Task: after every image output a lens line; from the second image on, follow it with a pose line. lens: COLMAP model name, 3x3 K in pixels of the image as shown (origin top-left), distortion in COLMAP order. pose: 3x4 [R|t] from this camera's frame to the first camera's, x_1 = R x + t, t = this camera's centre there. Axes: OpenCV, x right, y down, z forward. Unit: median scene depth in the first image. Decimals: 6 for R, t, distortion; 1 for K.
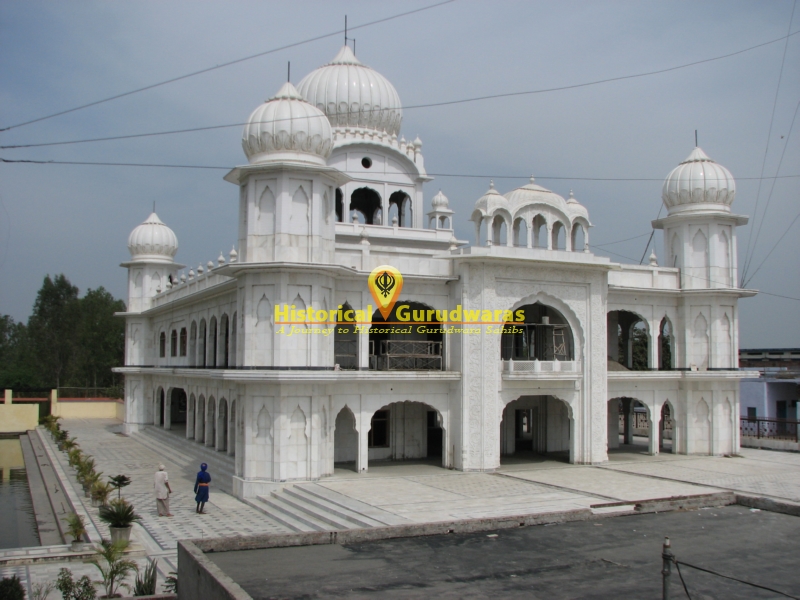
lens RADIAL K [[855.4, 0, 401.9], [0, 855.4, 299.7], [0, 0, 1]] dist [-0.135370, 0.000000]
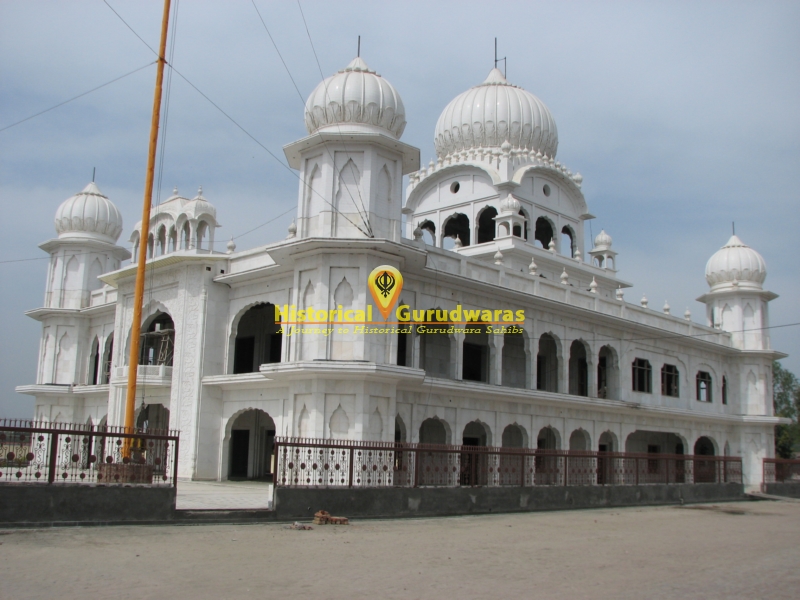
lens RADIAL K [[855.4, 0, 397.7], [0, 855.4, 307.0], [0, 0, 1]] dist [-0.135370, 0.000000]
pose [[0.335733, -0.158689, -0.928494, 1.152648], [0.045560, 0.987289, -0.152264, 0.159414], [0.940855, 0.008818, 0.338695, 0.911237]]
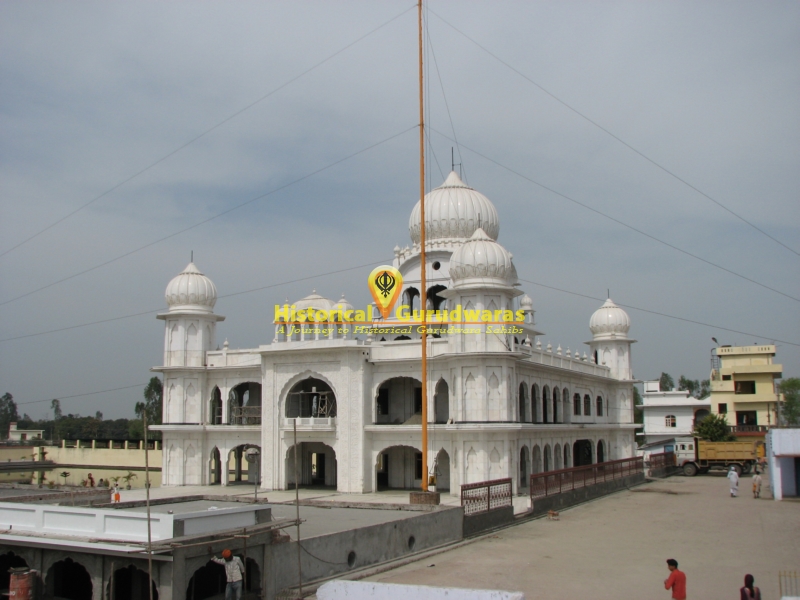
lens RADIAL K [[855.4, 0, 402.2], [0, 855.4, 308.6], [0, 0, 1]] dist [-0.135370, 0.000000]
pose [[0.612460, -0.118409, -0.781583, 1.371648], [0.070893, 0.992961, -0.094880, 0.035116], [0.787316, 0.002701, 0.616543, 0.226324]]
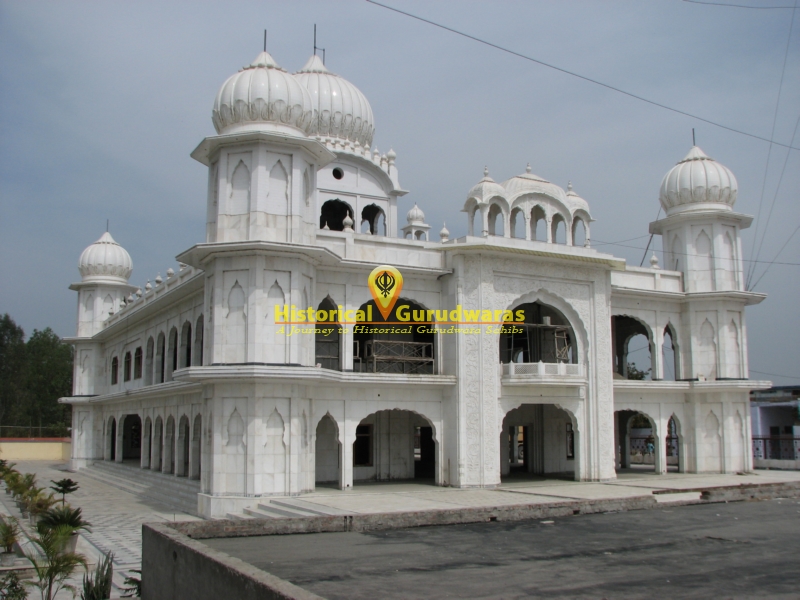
lens RADIAL K [[855.4, 0, 402.6], [0, 855.4, 299.3], [0, 0, 1]] dist [-0.135370, 0.000000]
pose [[0.998375, -0.000586, 0.056987, -0.035101], [0.004517, 0.997616, -0.068867, 0.061859], [-0.056811, 0.069012, 0.995997, 0.104358]]
